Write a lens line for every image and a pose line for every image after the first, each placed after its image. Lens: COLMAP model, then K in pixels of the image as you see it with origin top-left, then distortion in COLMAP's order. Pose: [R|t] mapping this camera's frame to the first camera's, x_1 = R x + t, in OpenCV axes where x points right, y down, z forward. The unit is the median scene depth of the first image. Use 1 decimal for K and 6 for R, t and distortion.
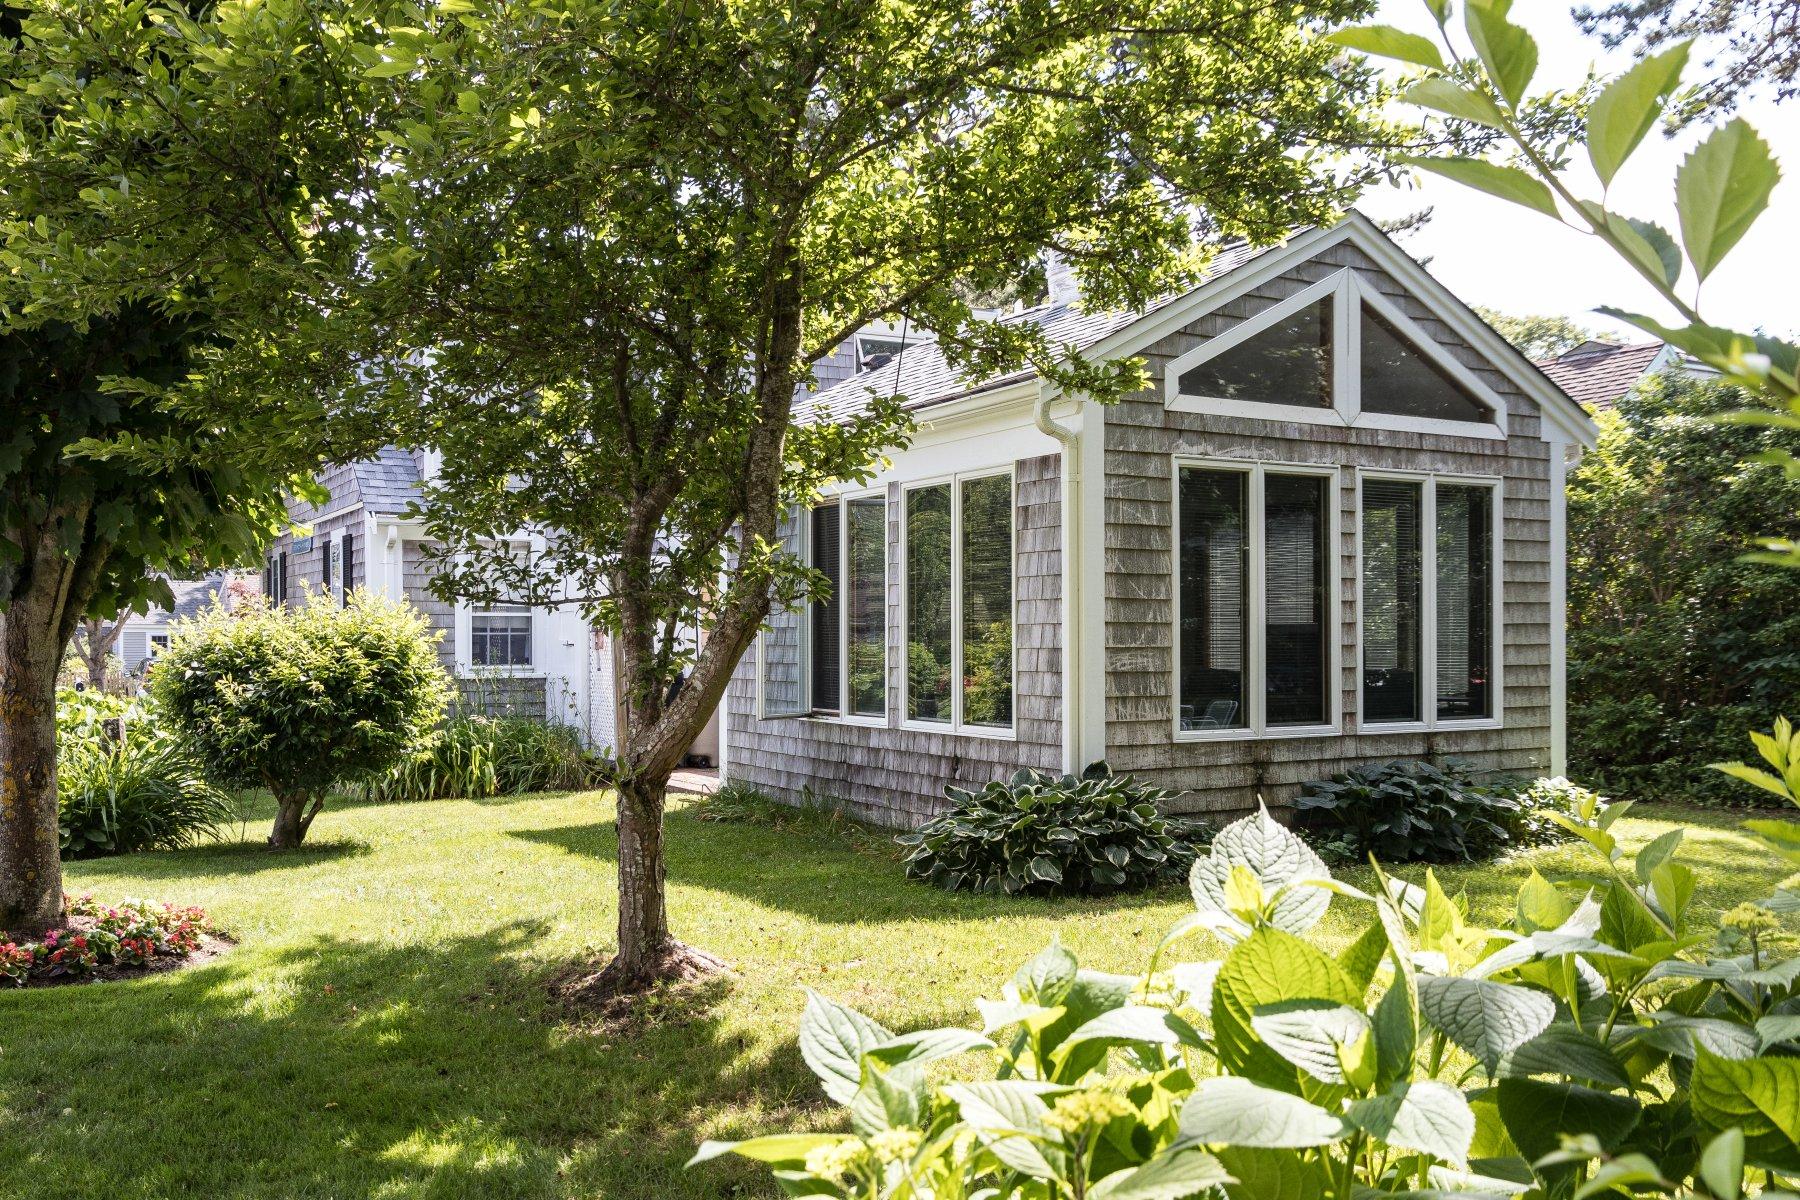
lens RADIAL K [[1525.7, 0, 898.7], [0, 1525.7, 602.4], [0, 0, 1]] dist [-0.002979, -0.003687]
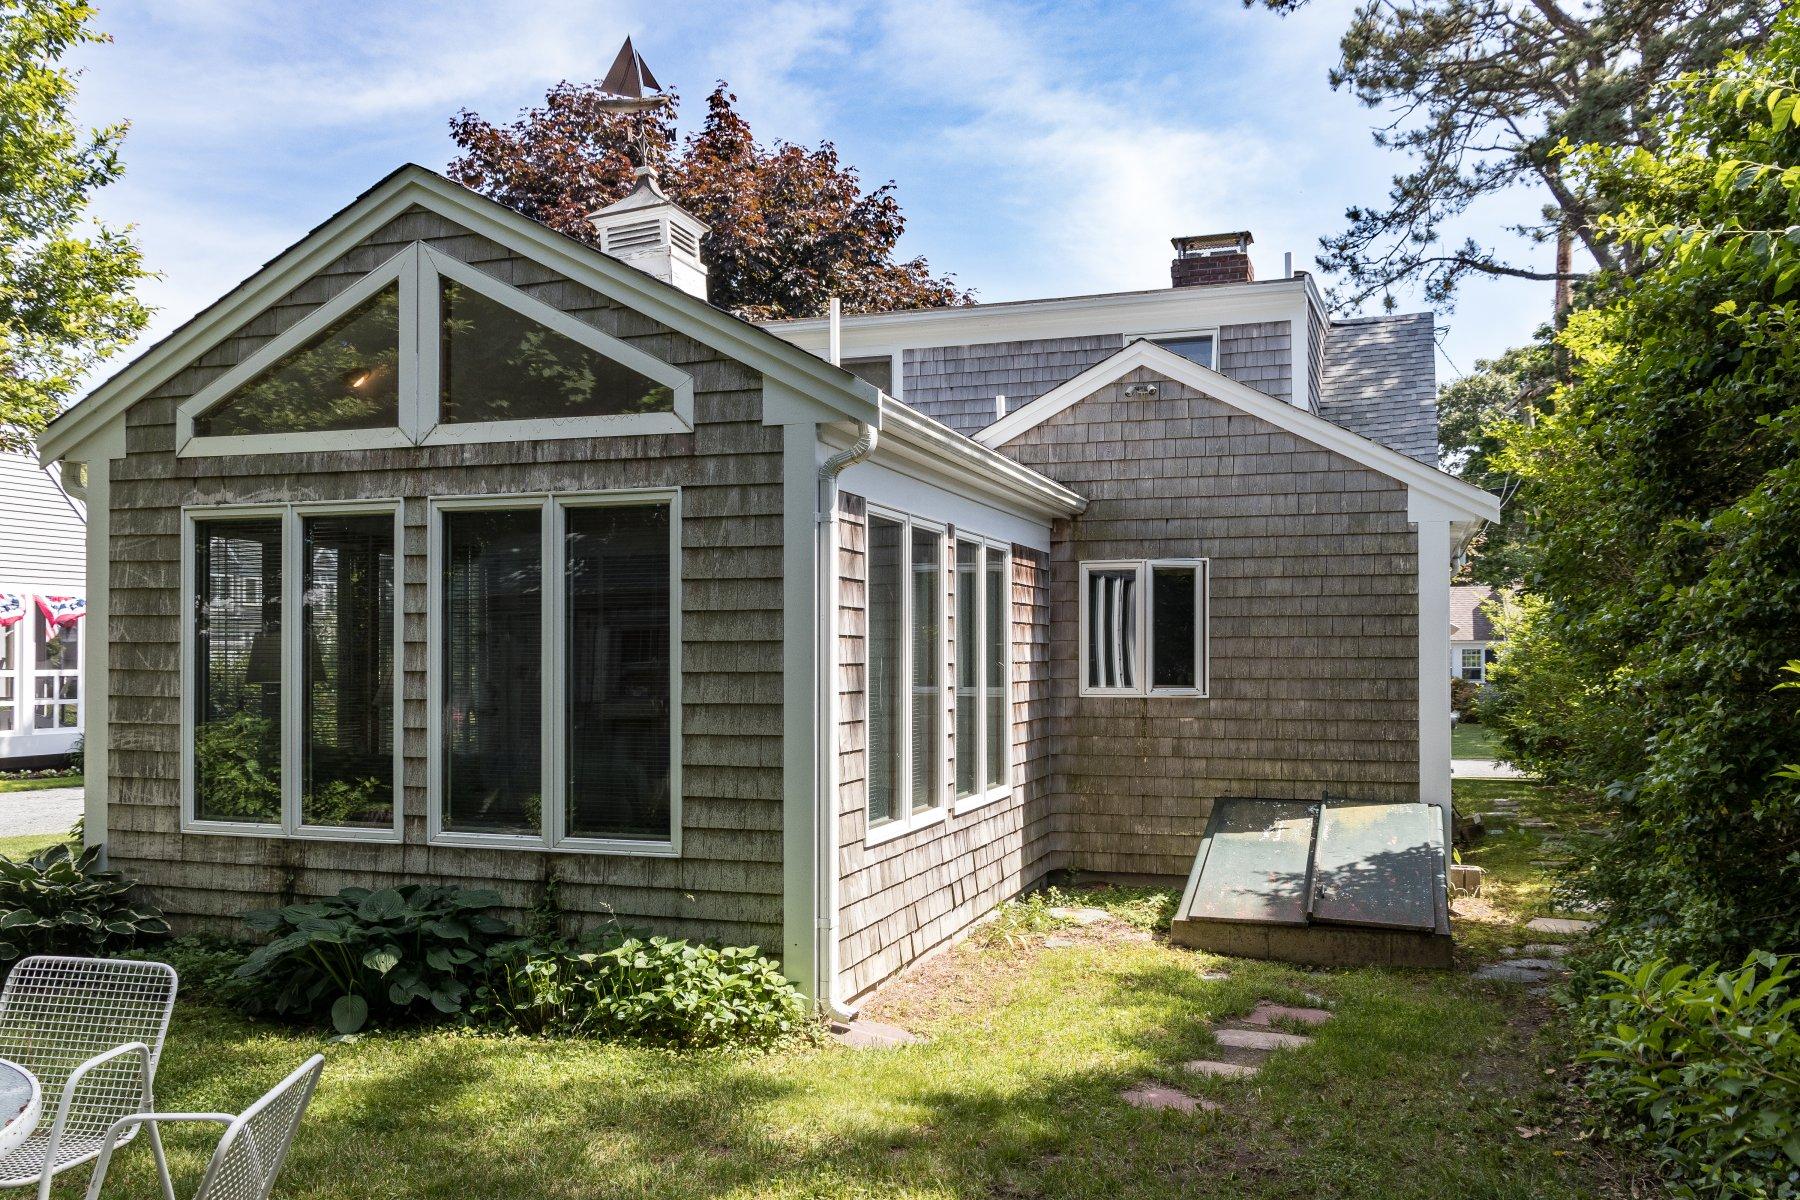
lens RADIAL K [[1525.7, 0, 891.7], [0, 1525.7, 660.7], [0, 0, 1]] dist [-0.002979, -0.003687]
pose [[0.680342, -0.003728, -0.732886, 1.028057], [0.006660, 0.999977, 0.001095, -0.005659], [0.732865, -0.005626, 0.680351, 0.649707]]
